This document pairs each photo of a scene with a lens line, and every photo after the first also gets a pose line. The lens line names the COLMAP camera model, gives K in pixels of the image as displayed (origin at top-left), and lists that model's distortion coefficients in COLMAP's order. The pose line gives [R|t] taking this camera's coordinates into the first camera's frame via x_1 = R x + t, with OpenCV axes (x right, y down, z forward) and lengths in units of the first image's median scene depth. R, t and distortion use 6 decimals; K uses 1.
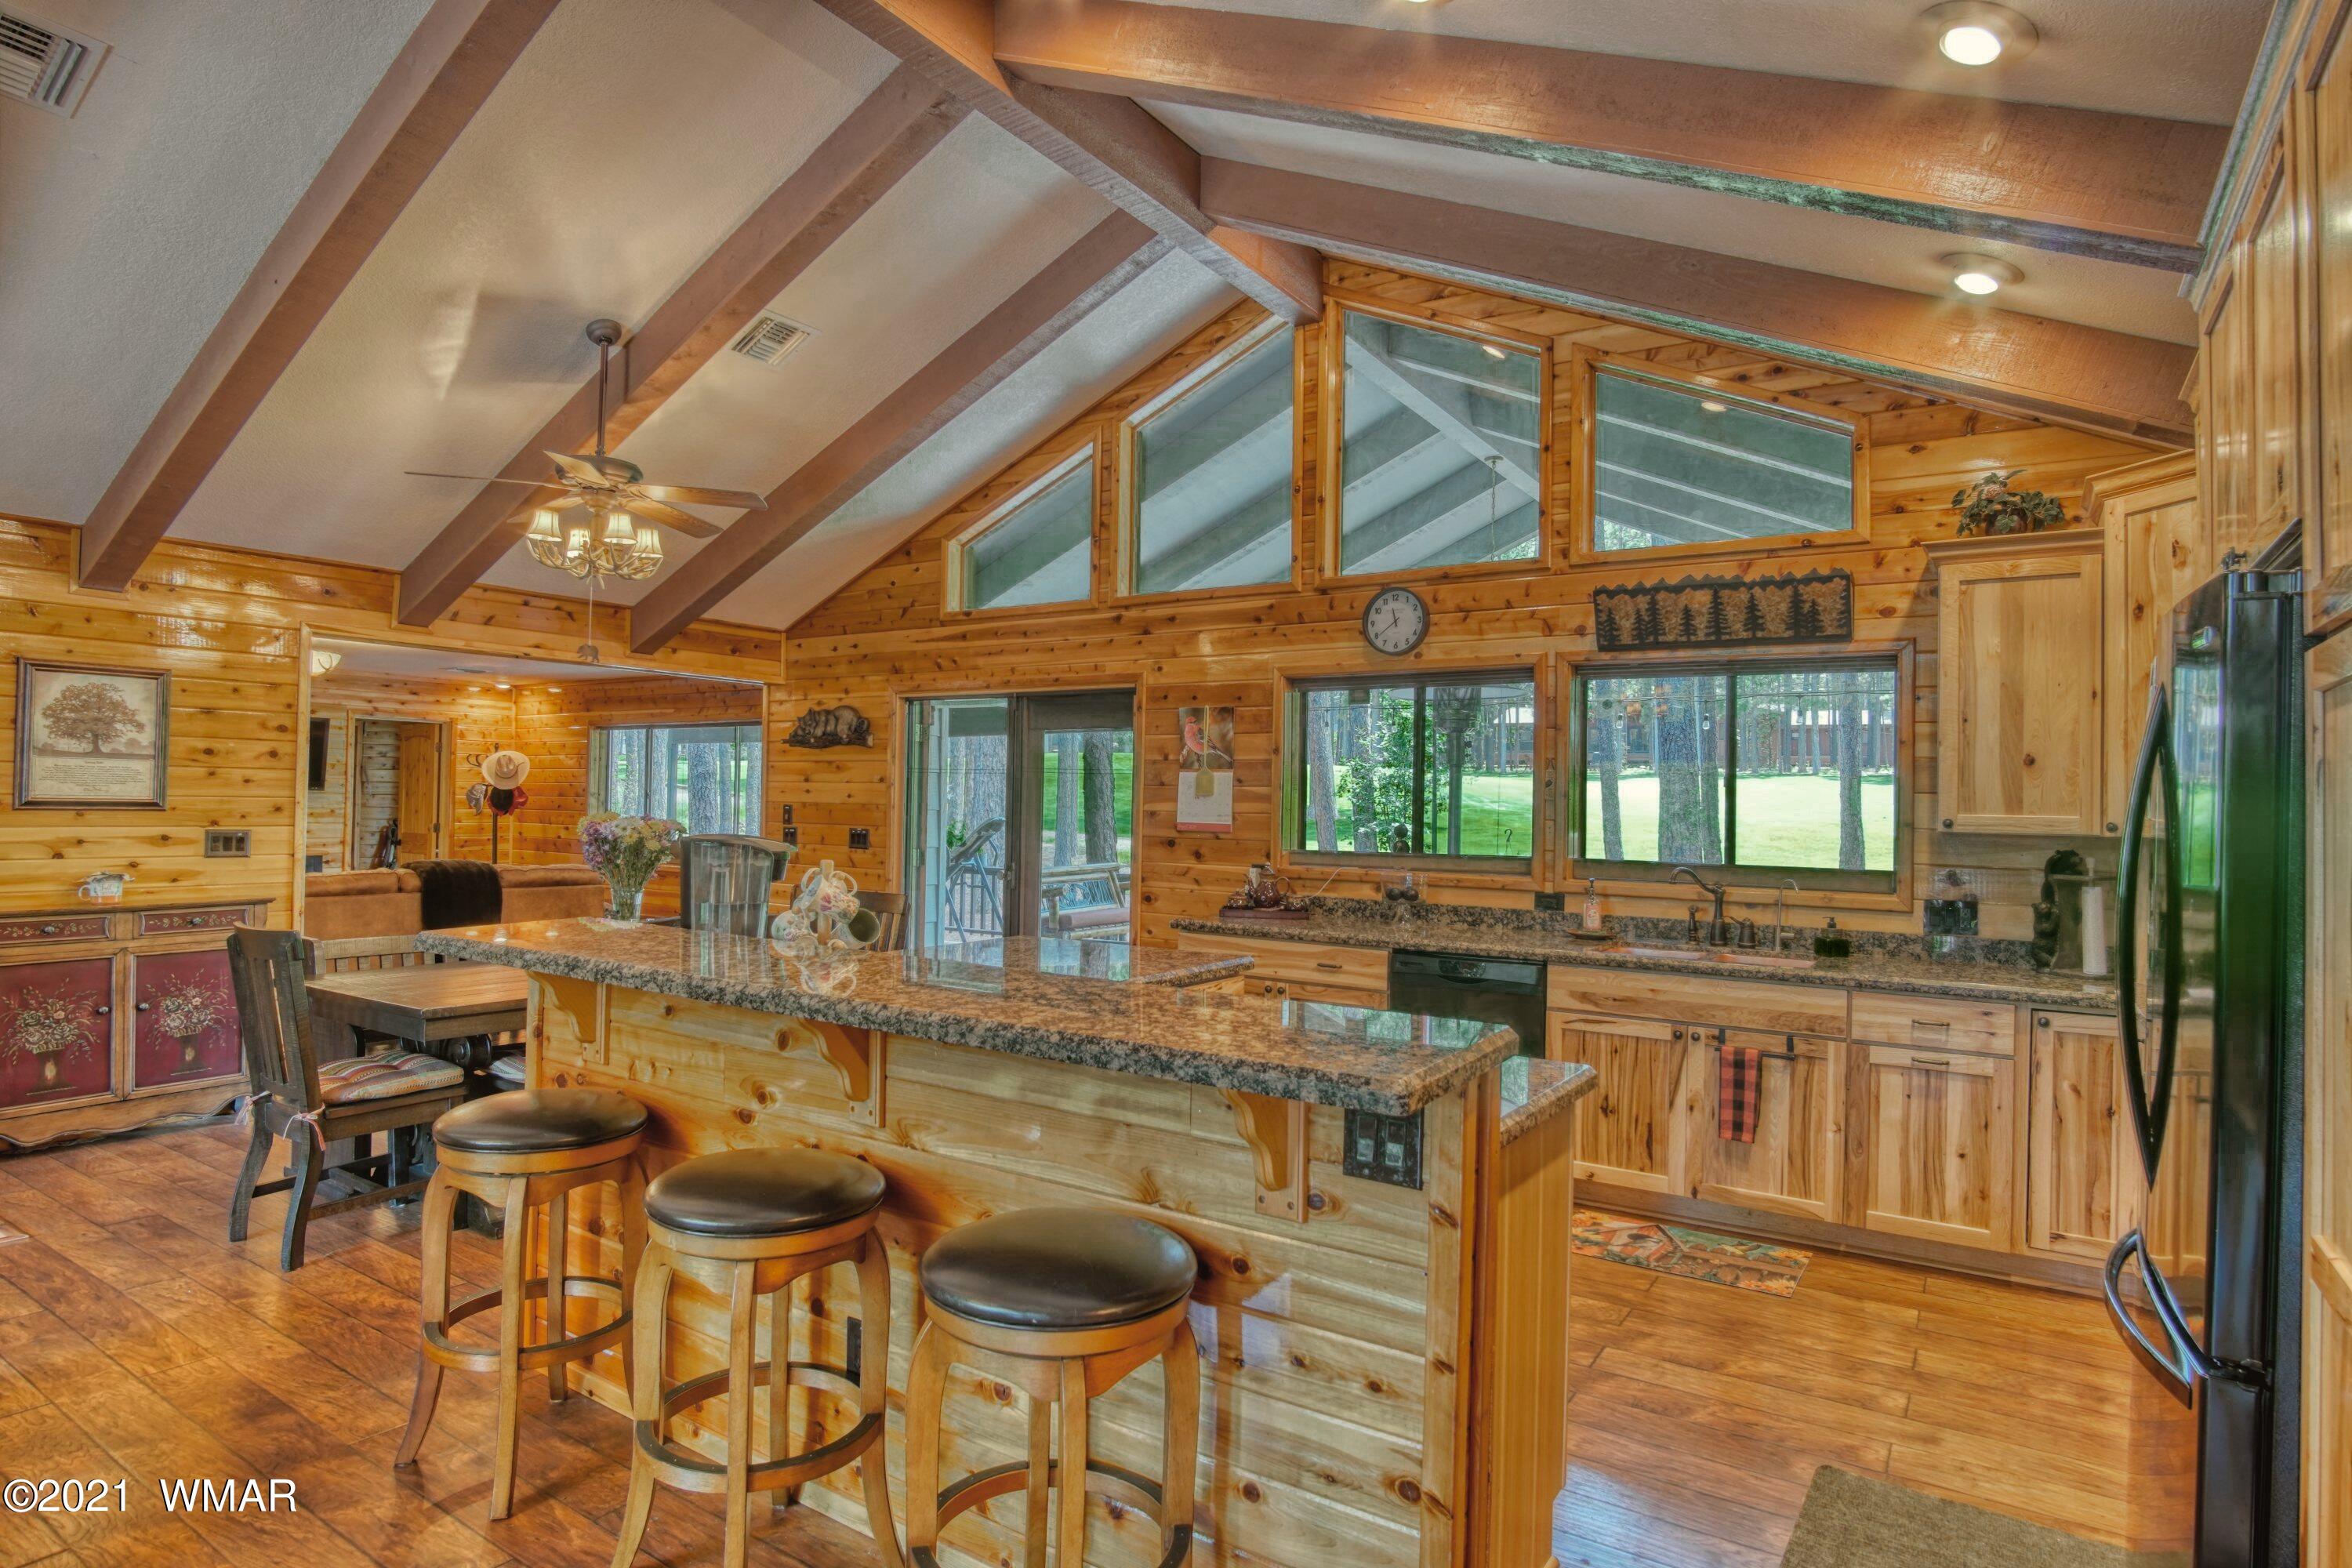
lens RADIAL K [[1262.1, 0, 1175.2], [0, 1262.1, 779.6], [0, 0, 1]] dist [-0.038082, 0.011129]
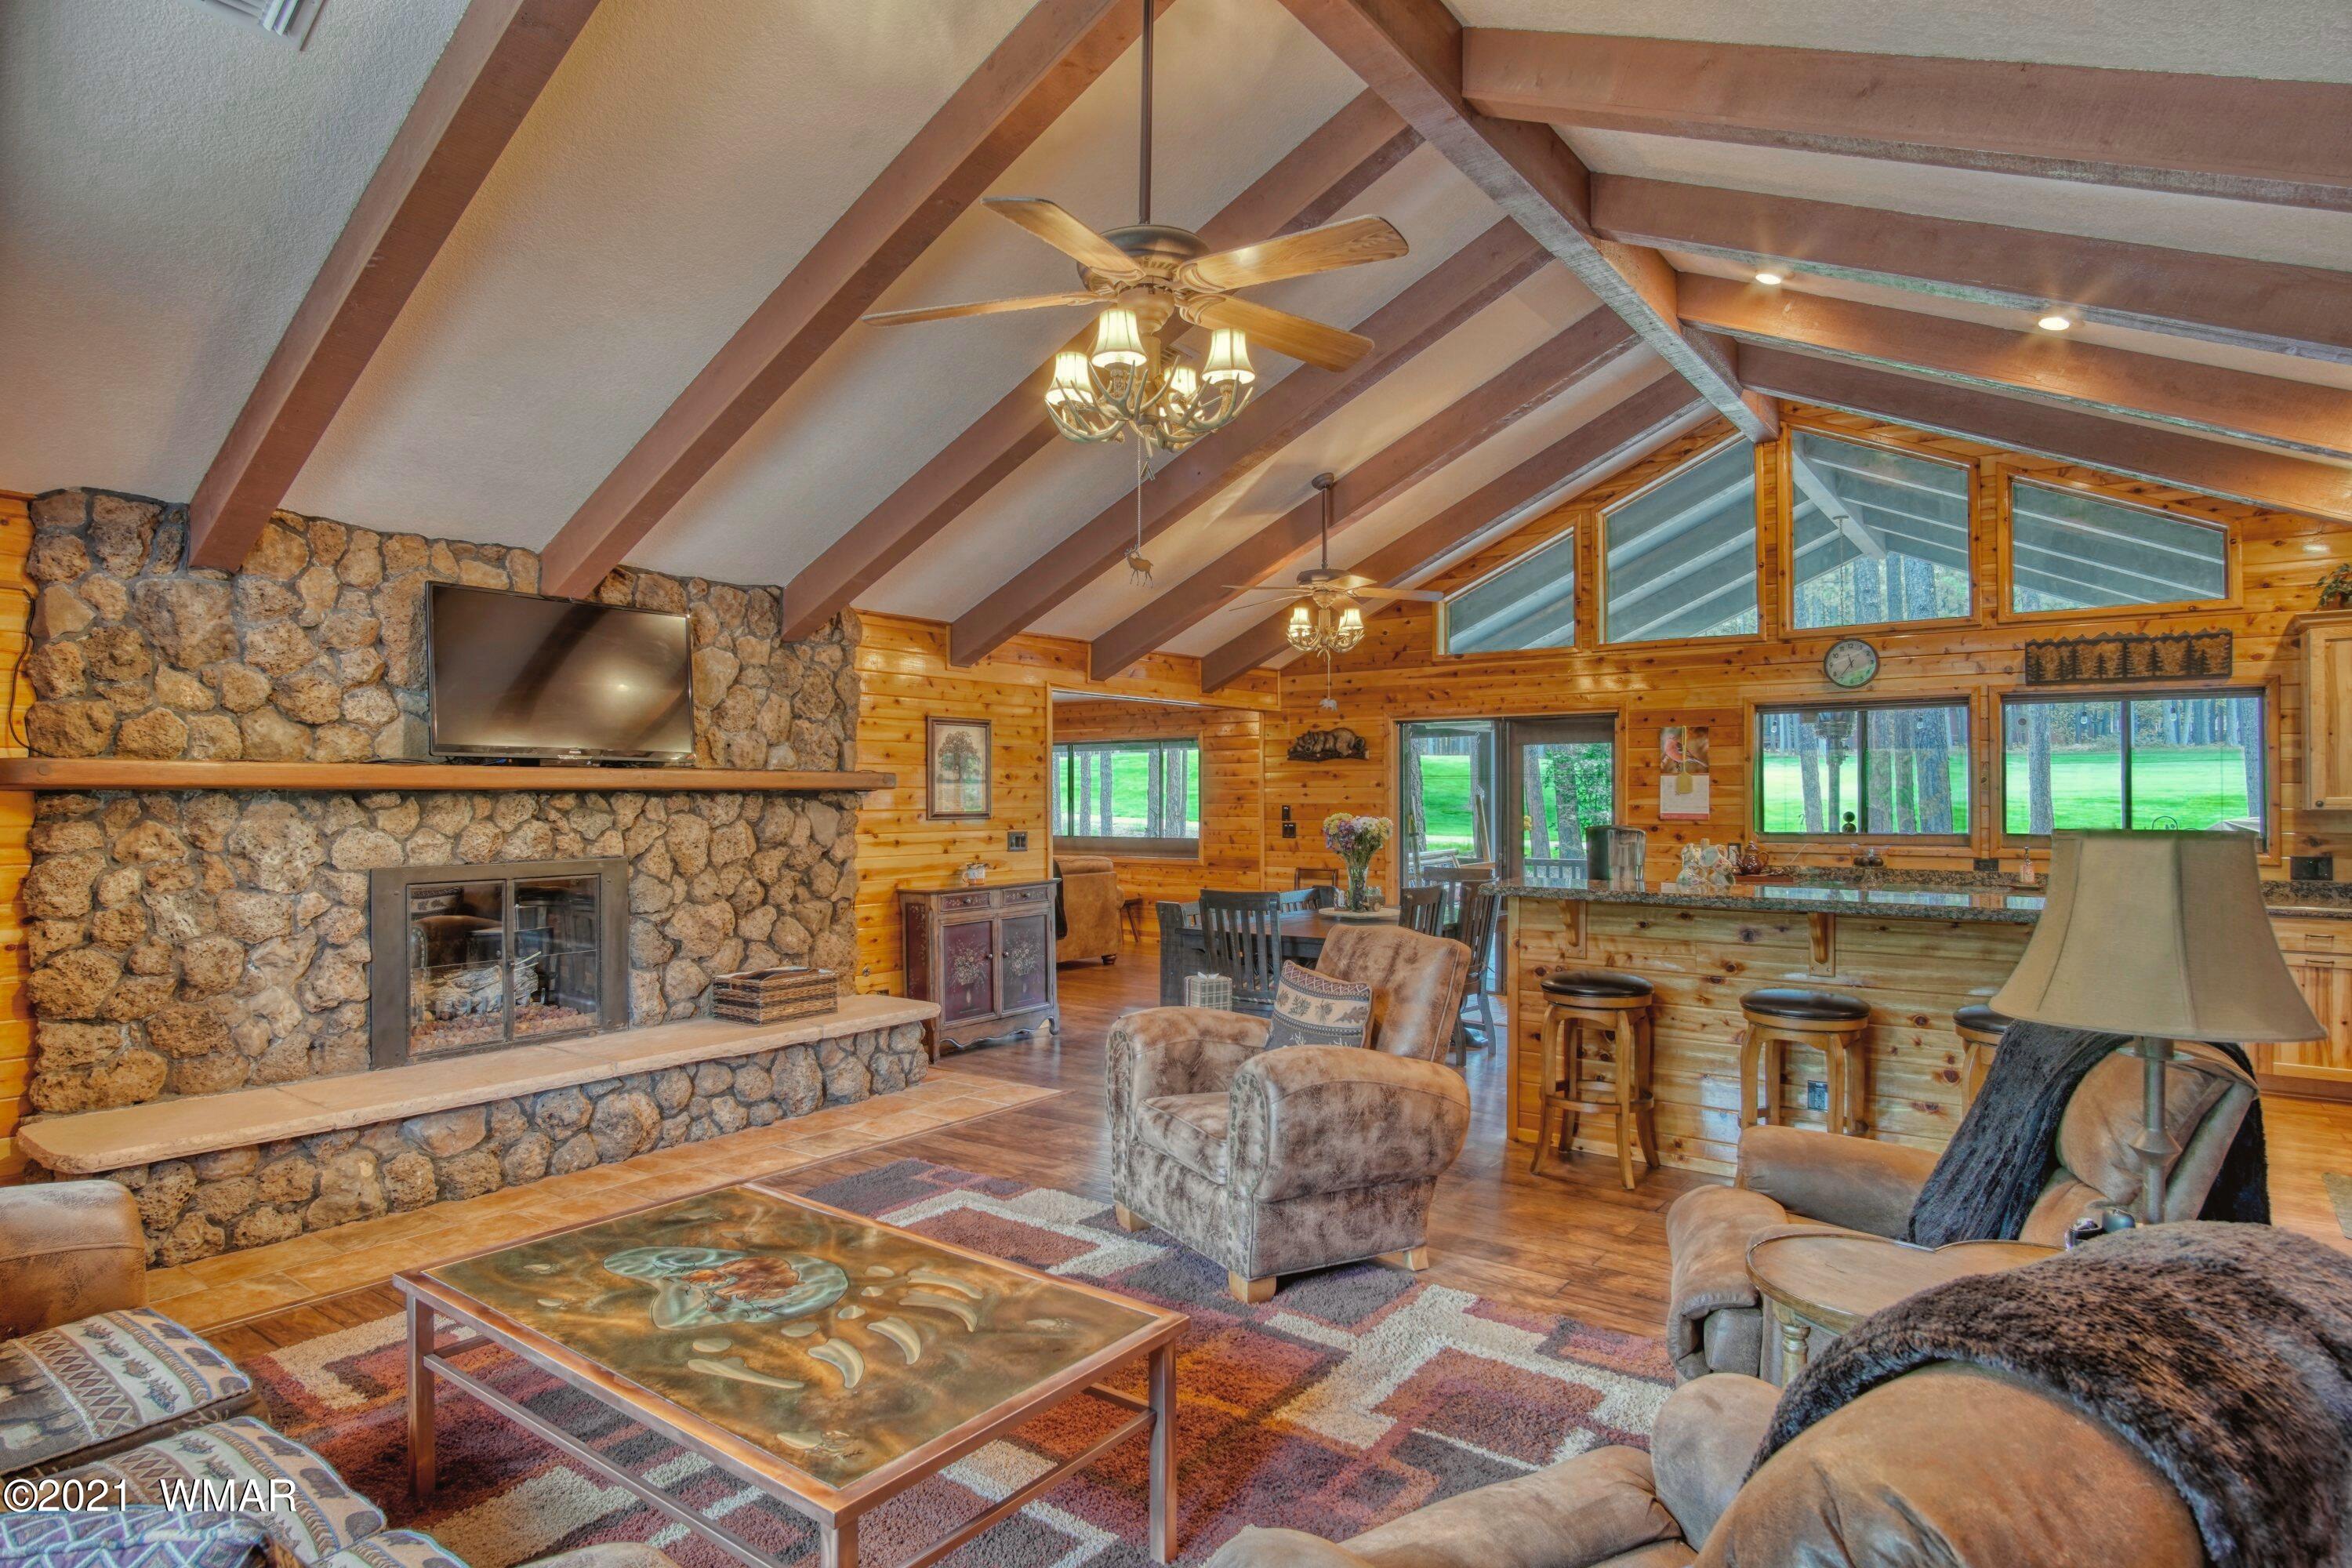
lens RADIAL K [[1262.1, 0, 1175.2], [0, 1262.1, 779.6], [0, 0, 1]] dist [-0.038082, 0.011129]
pose [[0.997559, -0.020392, -0.066789, -0.498320], [0.020782, 0.999771, 0.005149, -0.022893], [0.066669, -0.006524, 0.997754, -0.429722]]
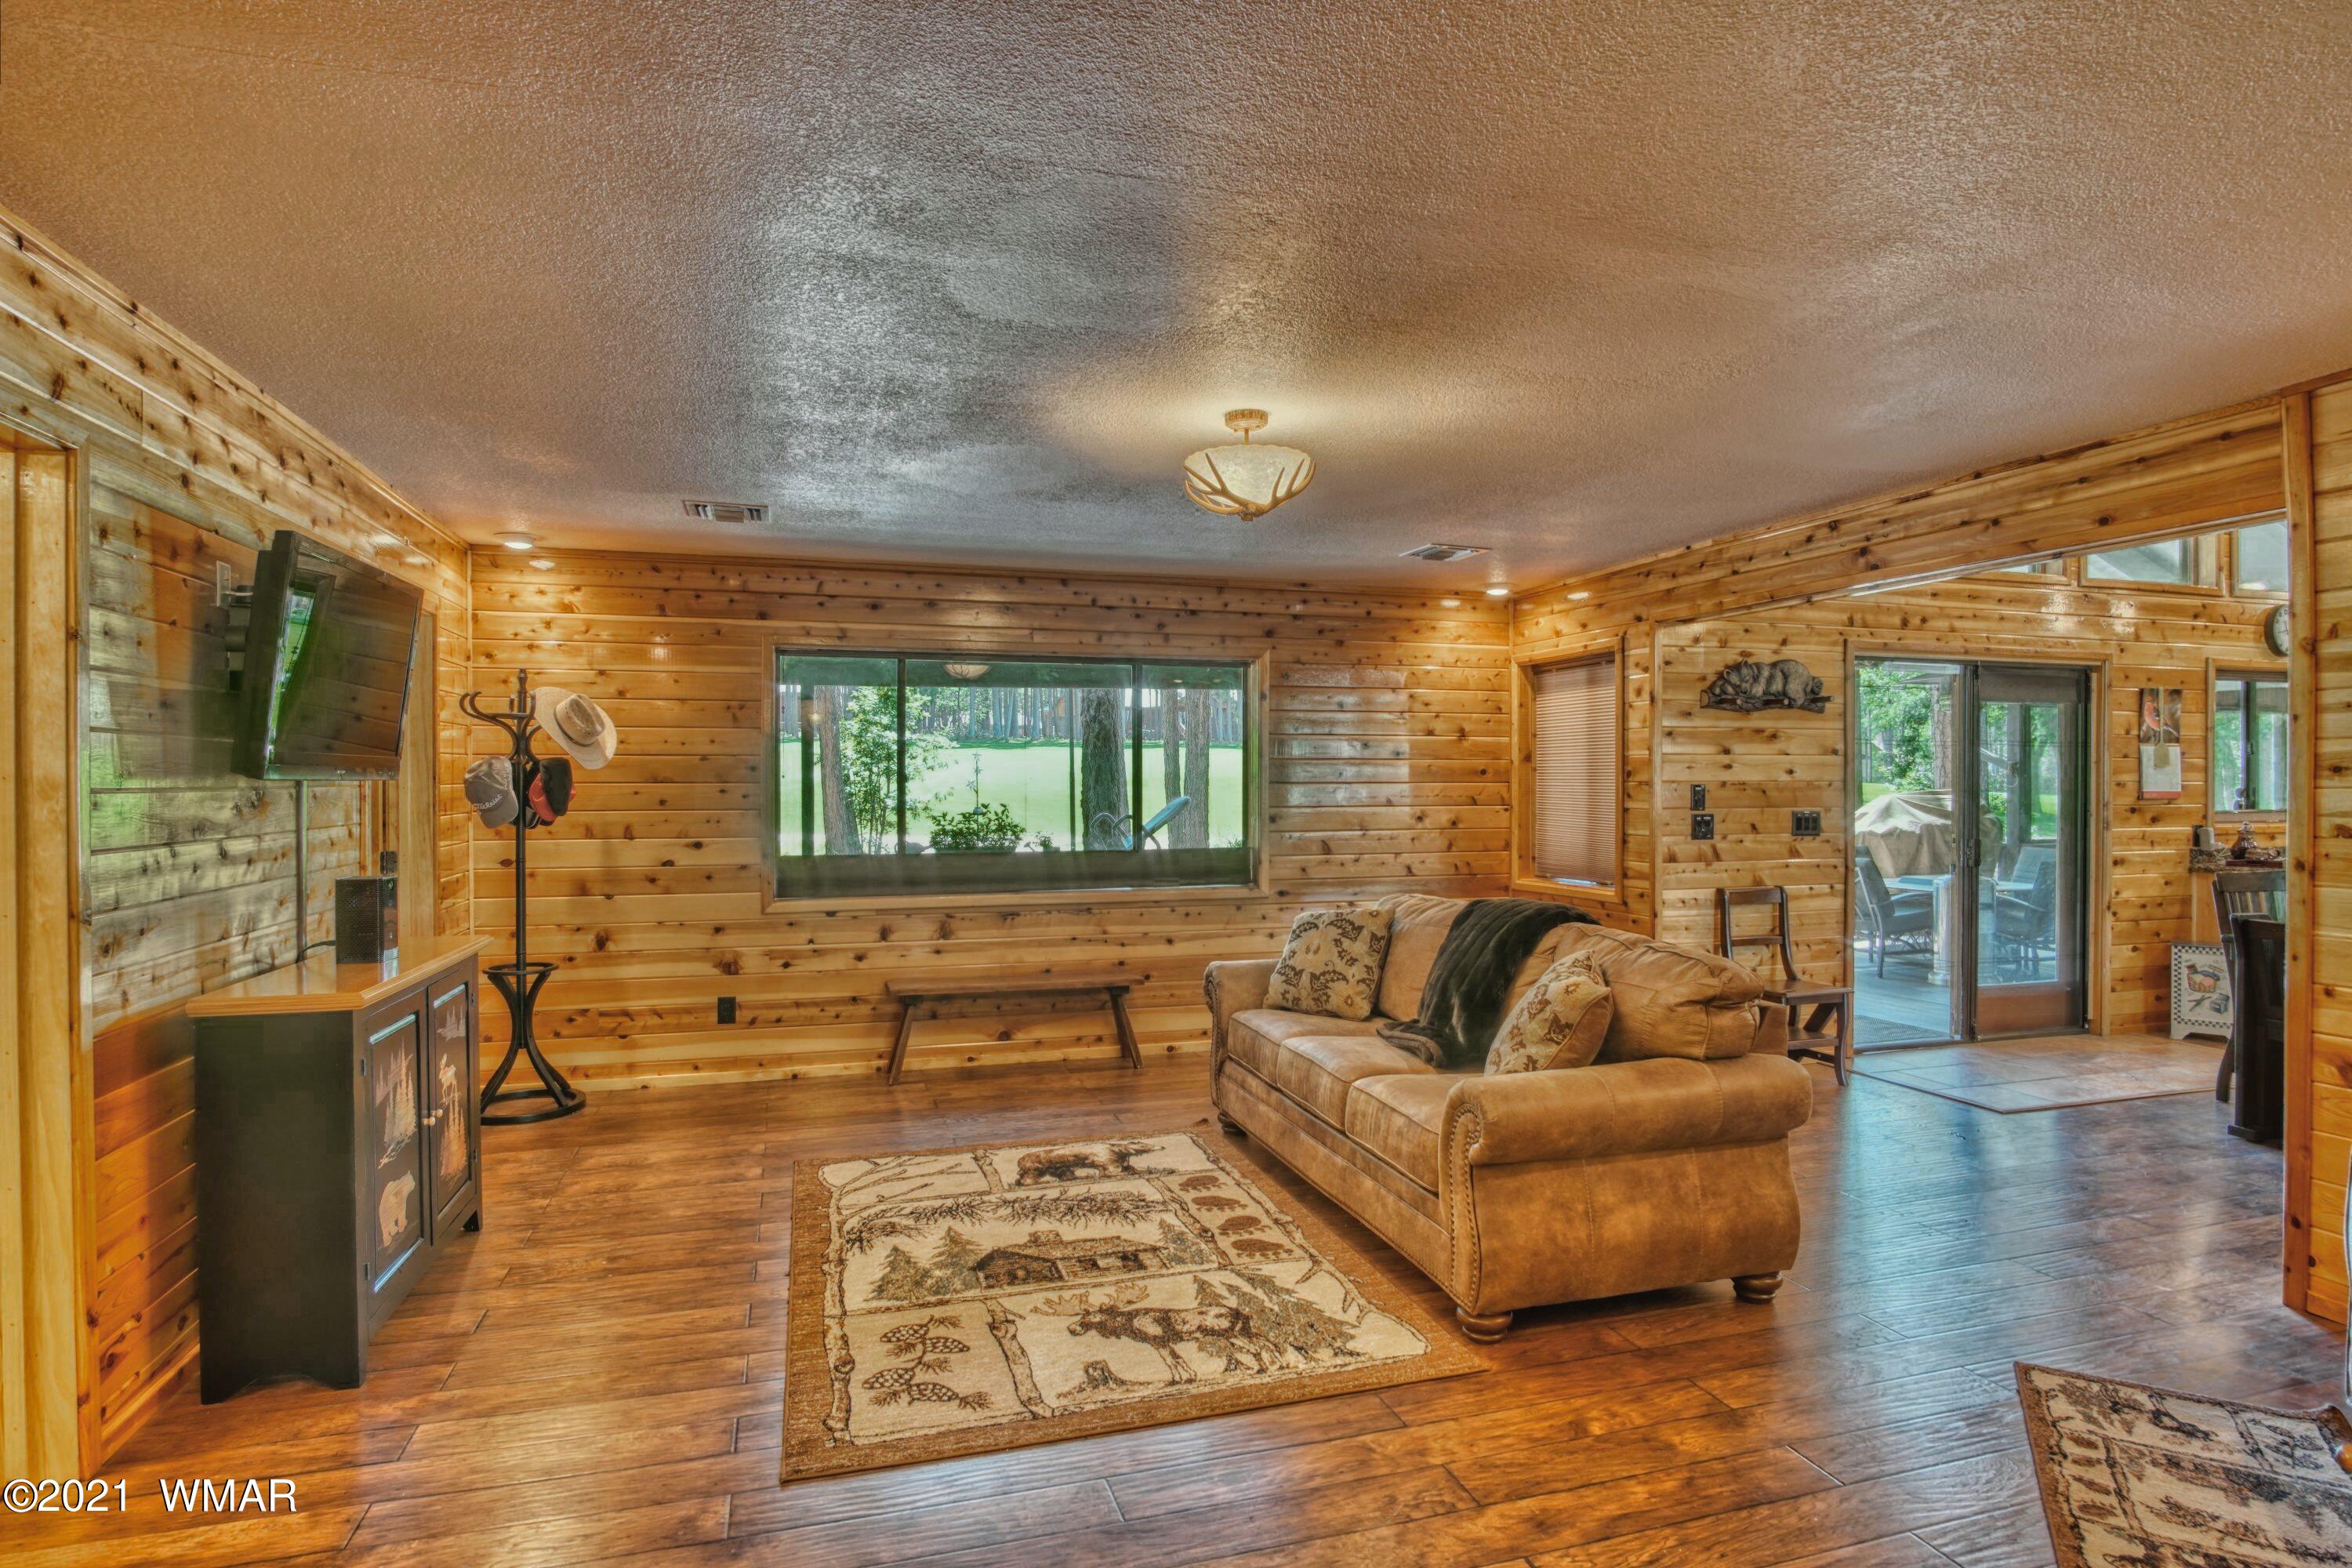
lens RADIAL K [[1262.1, 0, 1175.2], [0, 1262.1, 779.6], [0, 0, 1]] dist [-0.038082, 0.011129]
pose [[0.639036, -0.020466, 0.768905, -1.620523], [-0.002723, 0.999580, 0.028869, -0.005911], [-0.769172, -0.020542, 0.638711, 1.130968]]
